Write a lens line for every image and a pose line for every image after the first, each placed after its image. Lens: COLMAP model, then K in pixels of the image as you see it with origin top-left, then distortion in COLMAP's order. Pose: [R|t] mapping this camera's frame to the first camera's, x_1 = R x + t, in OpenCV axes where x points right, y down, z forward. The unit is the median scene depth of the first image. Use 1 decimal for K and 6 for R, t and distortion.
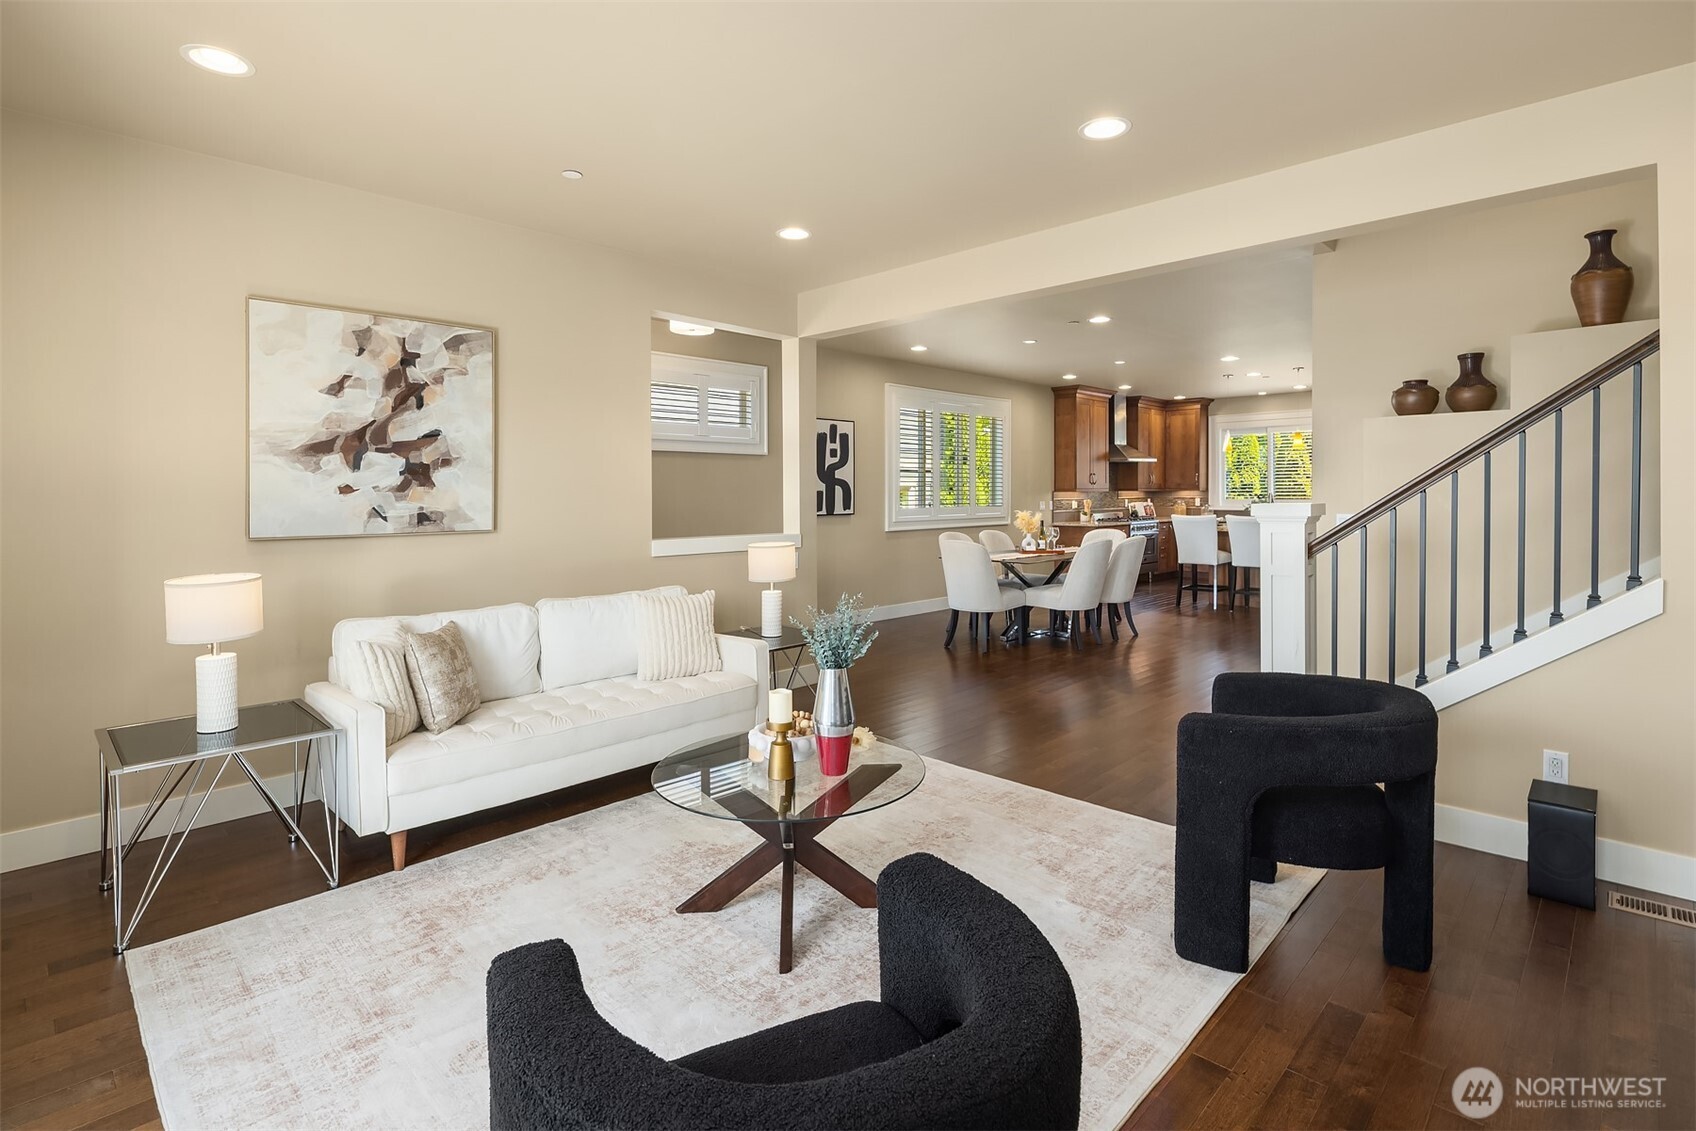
lens RADIAL K [[810.4, 0, 837.4], [0, 810.4, 524.0], [0, 0, 1]] dist [-0.008408, 0.000496]
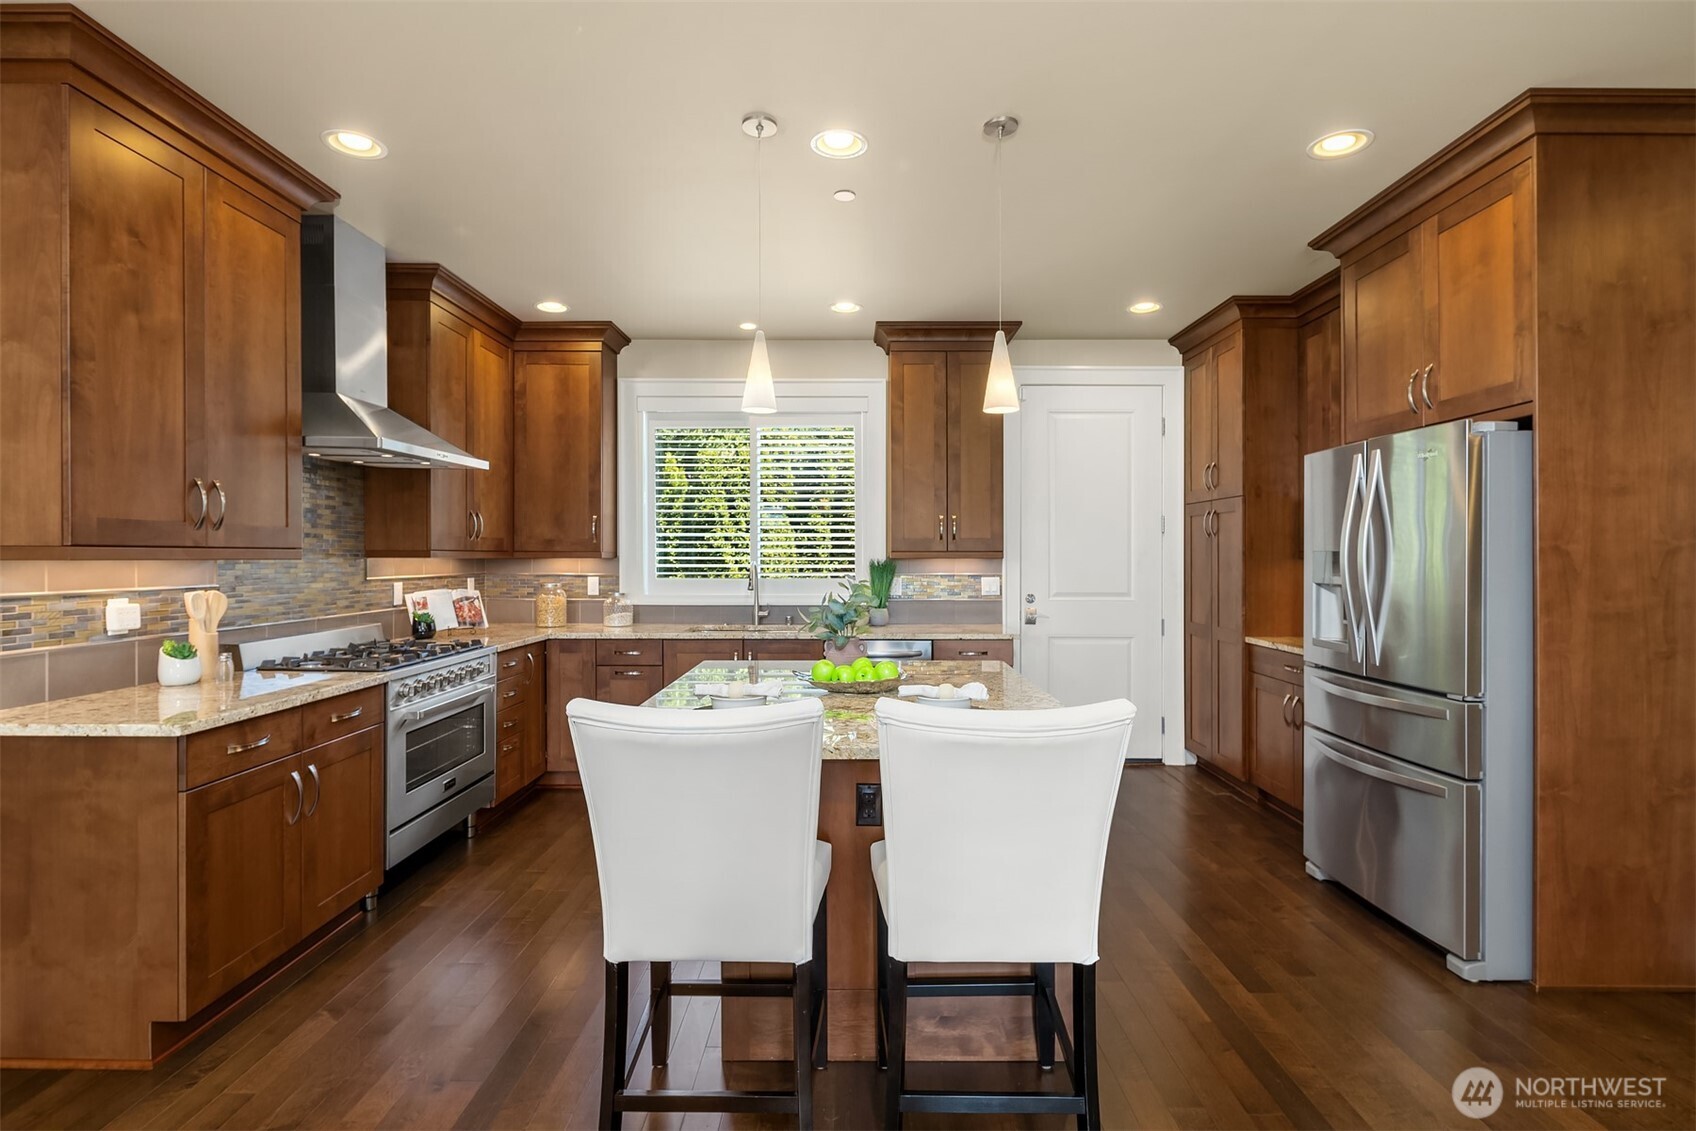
lens RADIAL K [[810.4, 0, 855.5], [0, 810.4, 554.2], [0, 0, 1]] dist [-0.008408, 0.000496]
pose [[0.702393, 0.010918, 0.711705, 0.284186], [0.020470, 0.999159, -0.035530, -0.029852], [-0.711495, 0.039525, 0.701579, 0.710963]]
